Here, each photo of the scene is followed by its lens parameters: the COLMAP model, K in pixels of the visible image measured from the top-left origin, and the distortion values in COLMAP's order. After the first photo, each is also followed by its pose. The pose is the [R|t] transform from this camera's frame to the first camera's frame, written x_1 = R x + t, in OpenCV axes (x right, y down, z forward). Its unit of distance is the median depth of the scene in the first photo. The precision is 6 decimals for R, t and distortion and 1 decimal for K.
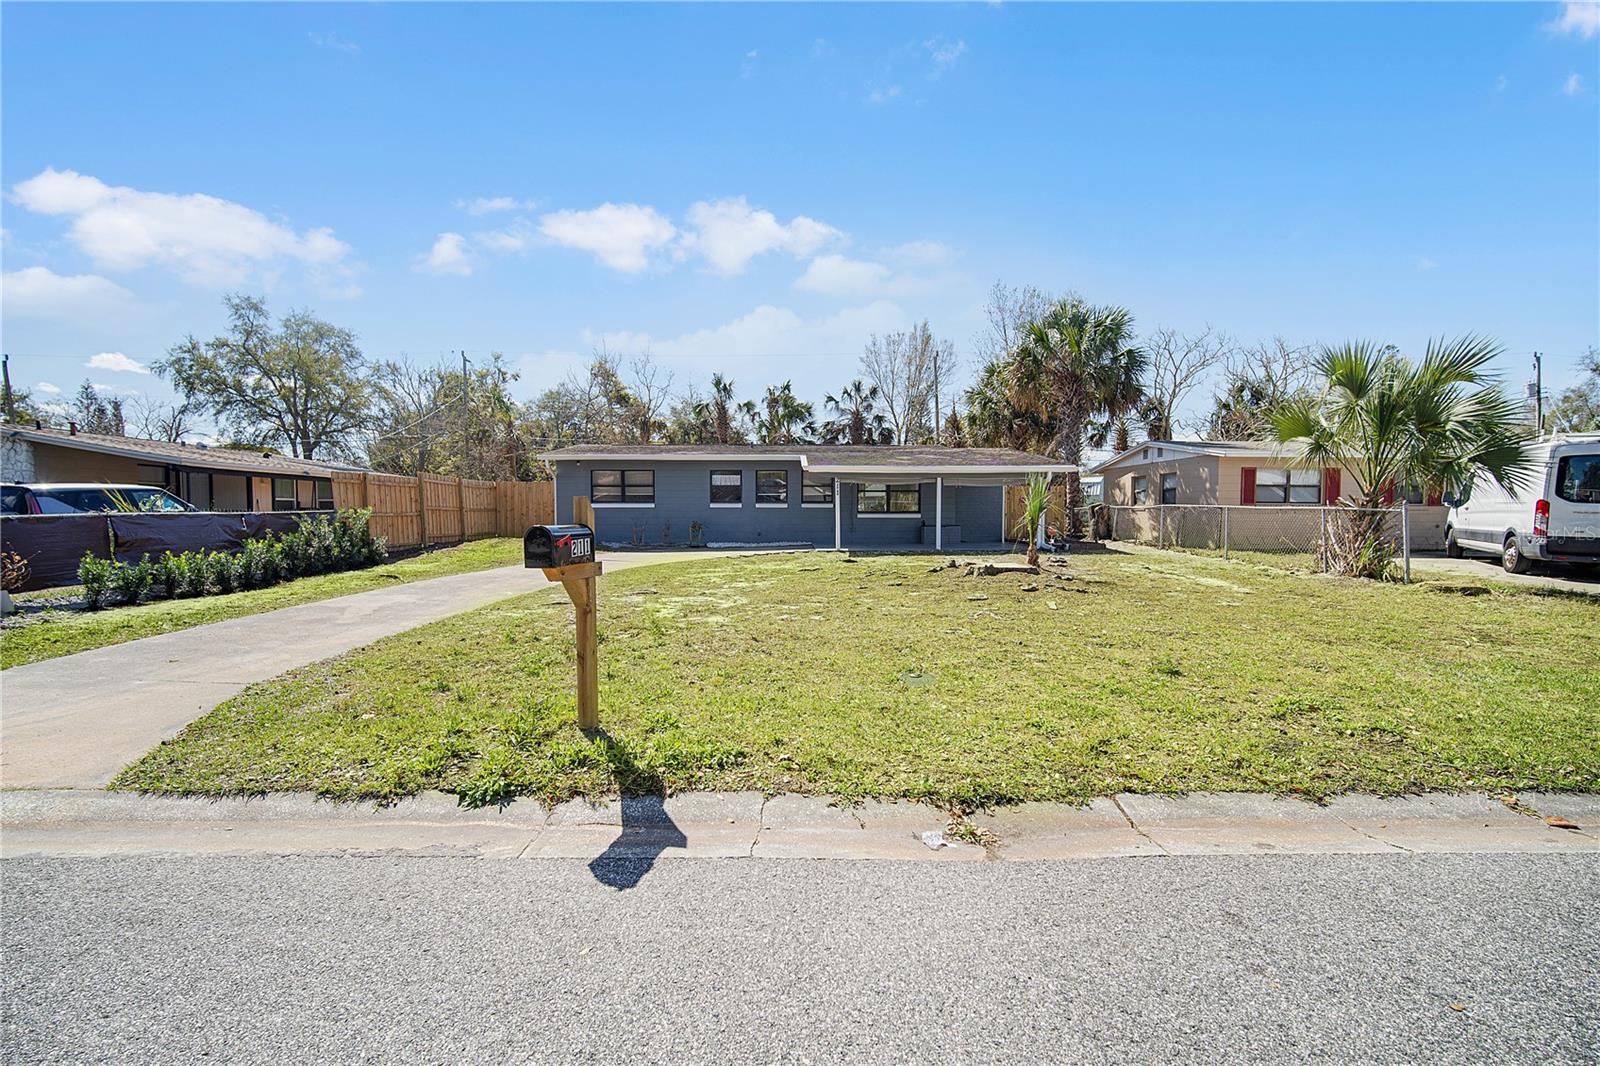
lens RADIAL K [[723.6, 0, 776.5], [0, 723.6, 526.1], [0, 0, 1]] dist [-0.013632, -0.000093]
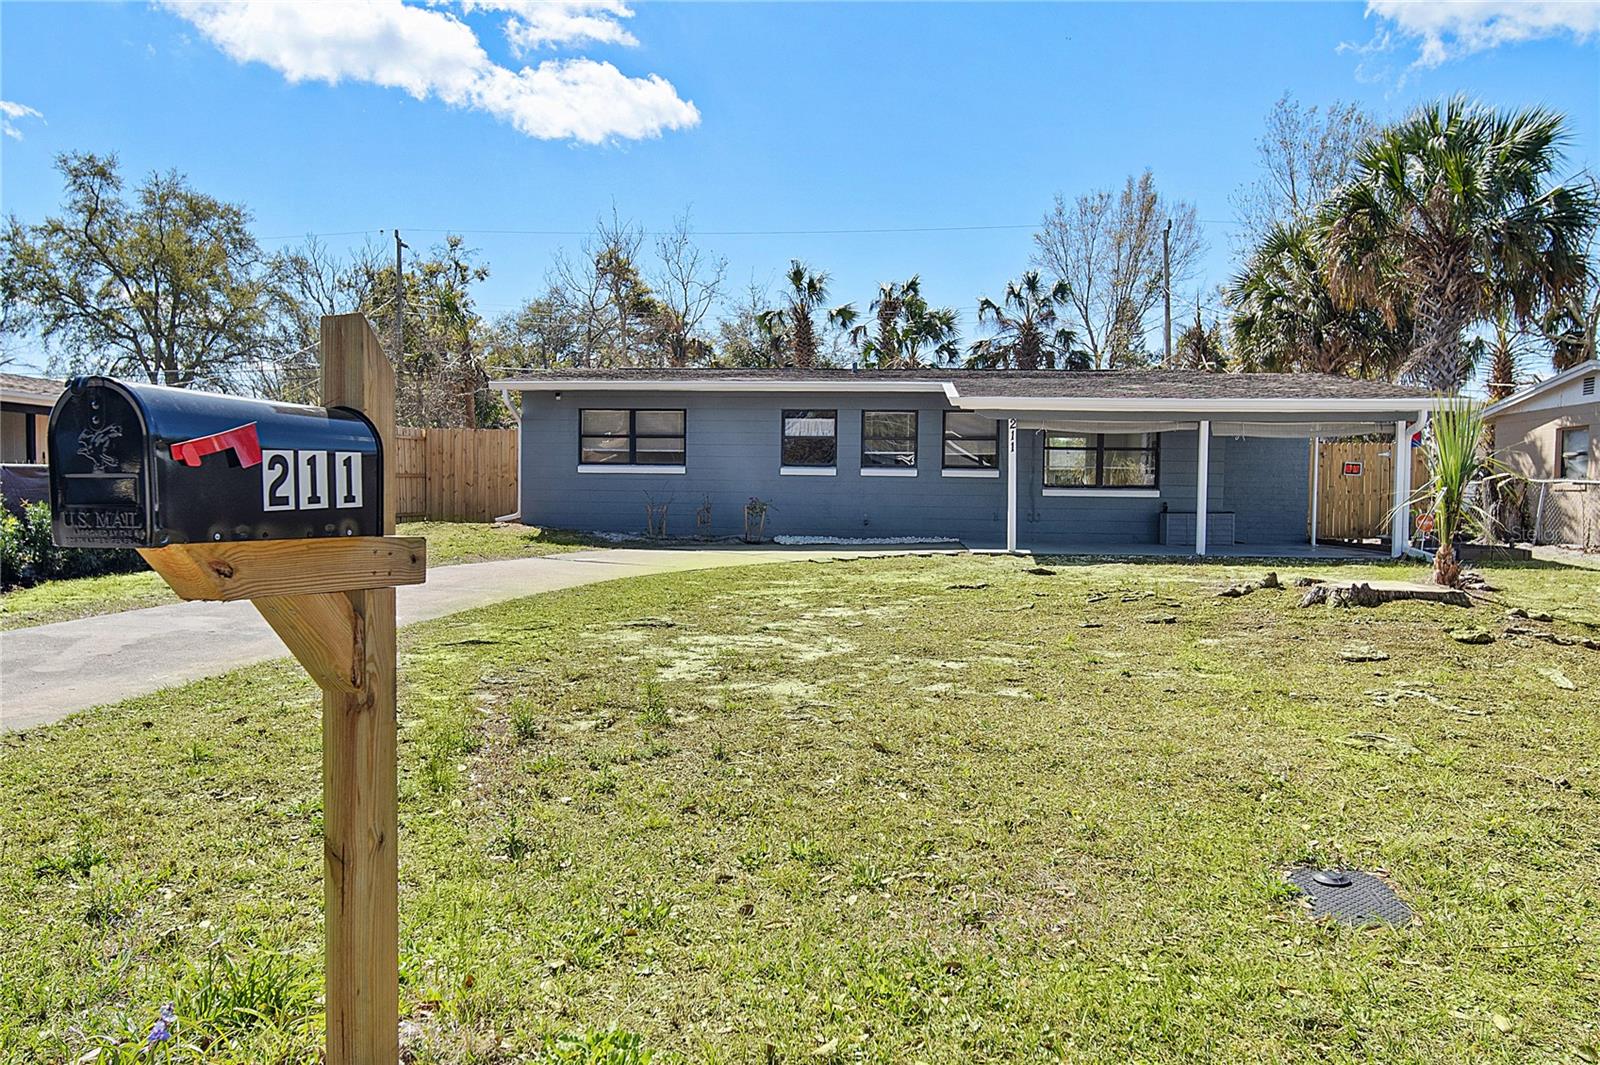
lens RADIAL K [[695.8, 0, 792.0], [0, 695.8, 525.9], [0, 0, 1]] dist [-0.004904, -0.000209]
pose [[0.996858, 0.014962, -0.077781, -0.037227], [-0.017382, 0.999383, -0.030535, 0.029673], [0.077276, 0.031791, 0.996503, 0.424726]]
